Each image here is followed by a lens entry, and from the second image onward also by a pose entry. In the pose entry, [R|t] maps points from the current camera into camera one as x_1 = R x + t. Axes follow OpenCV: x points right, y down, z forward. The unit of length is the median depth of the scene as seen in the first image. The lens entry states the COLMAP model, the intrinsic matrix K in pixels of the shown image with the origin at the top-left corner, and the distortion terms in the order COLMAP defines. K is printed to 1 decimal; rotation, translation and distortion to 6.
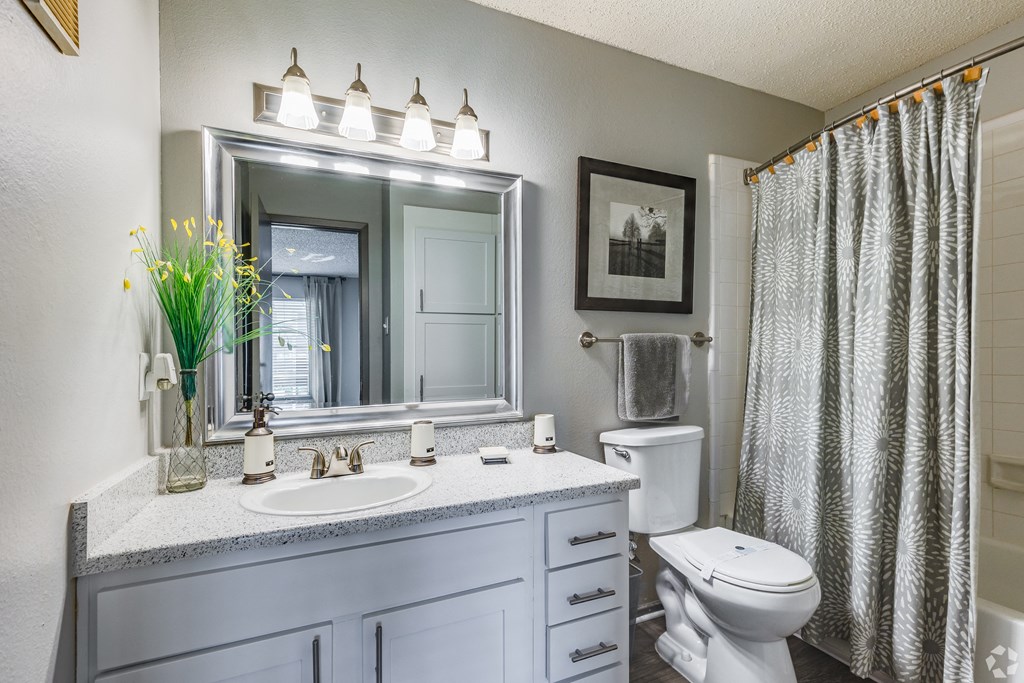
lens RADIAL K [[466.8, 0, 511.3], [0, 466.8, 355.1], [0, 0, 1]] dist [0.001036, 0.000393]
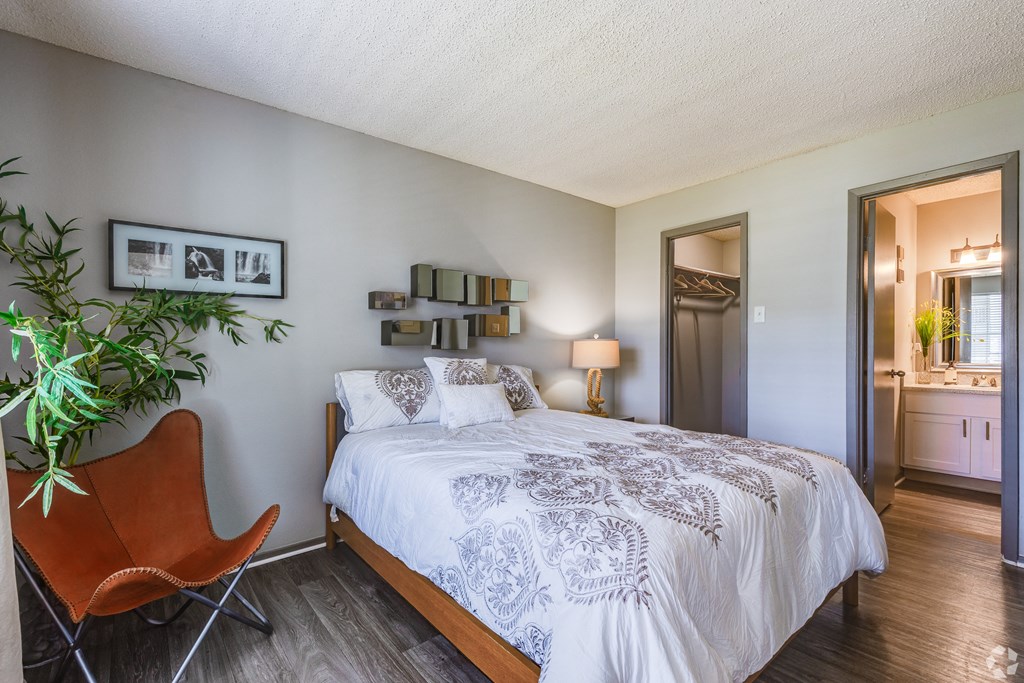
lens RADIAL K [[466.8, 0, 511.3], [0, 466.8, 355.1], [0, 0, 1]] dist [0.001036, 0.000393]
pose [[0.252249, 0.020035, -0.967455, 1.660688], [0.006609, 0.999727, 0.022427, -0.010679], [0.967640, -0.012051, 0.252047, -2.501117]]
